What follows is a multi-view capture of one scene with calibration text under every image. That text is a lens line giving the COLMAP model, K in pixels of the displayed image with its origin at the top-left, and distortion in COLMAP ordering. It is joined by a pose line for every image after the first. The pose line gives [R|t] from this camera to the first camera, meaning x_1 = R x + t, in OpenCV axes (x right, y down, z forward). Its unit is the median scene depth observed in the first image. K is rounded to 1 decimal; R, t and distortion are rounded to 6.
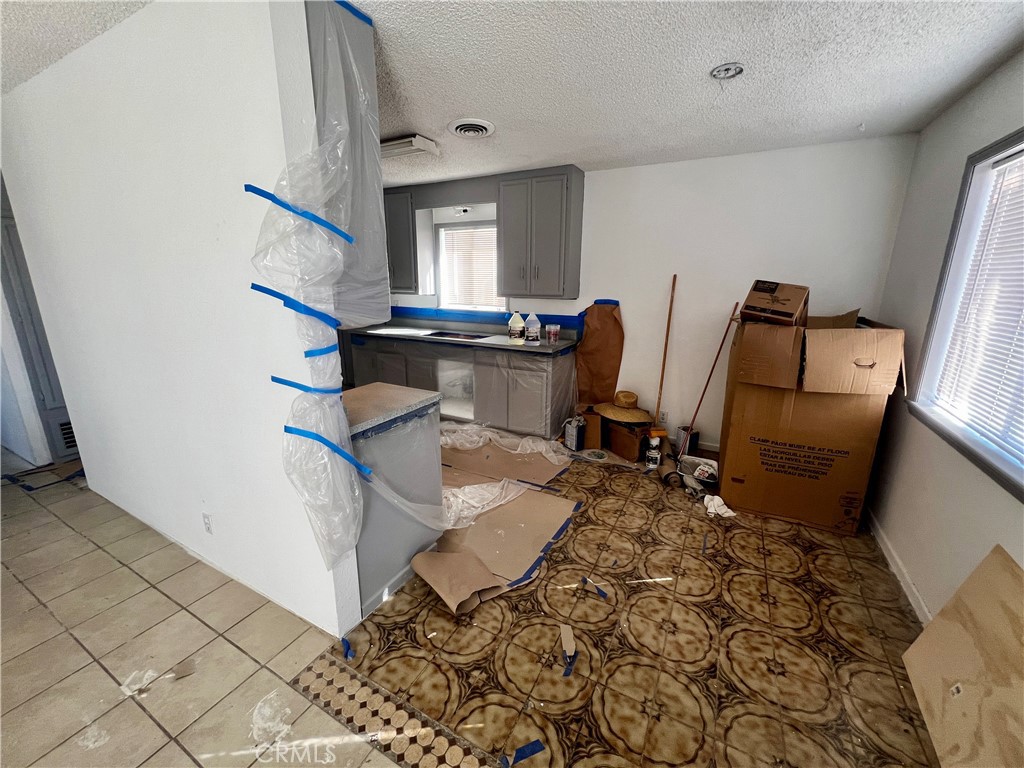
lens RADIAL K [[405.9, 0, 510.6], [0, 405.9, 381.2], [0, 0, 1]] dist [-0.000437, 0.000436]
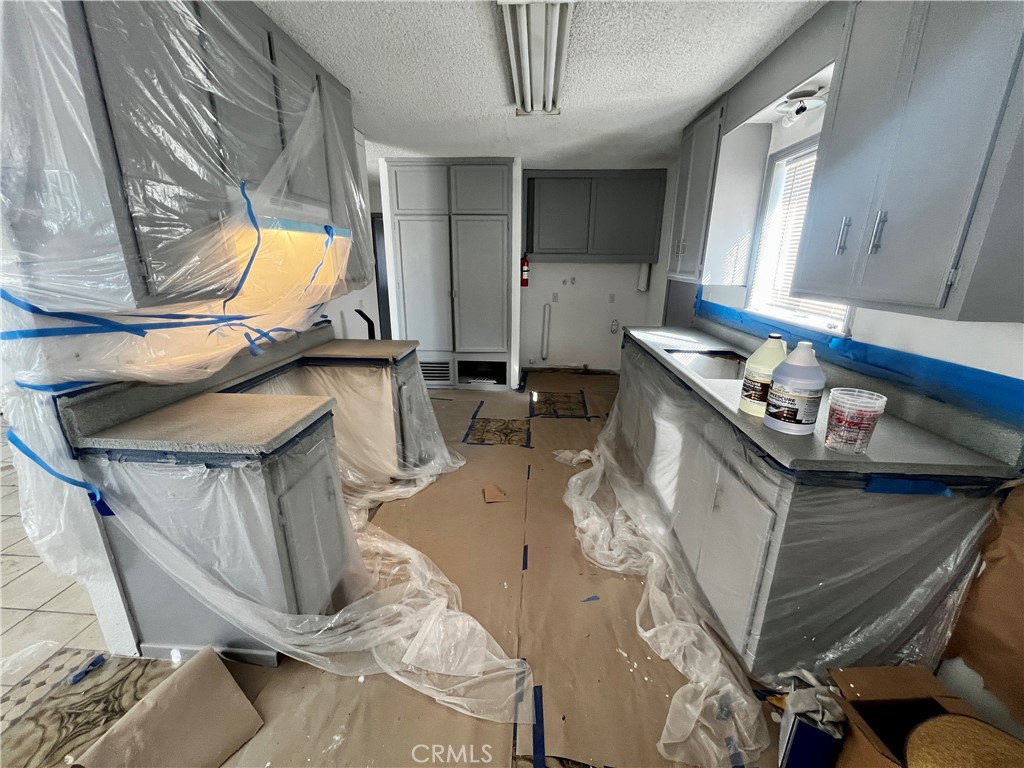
lens RADIAL K [[405.9, 0, 510.6], [0, 405.9, 381.2], [0, 0, 1]] dist [-0.000437, 0.000436]
pose [[0.419525, 0.255551, -0.871030, 0.337154], [-0.228863, 0.958333, 0.170935, -0.173940], [0.878419, 0.127635, 0.460531, 0.748225]]
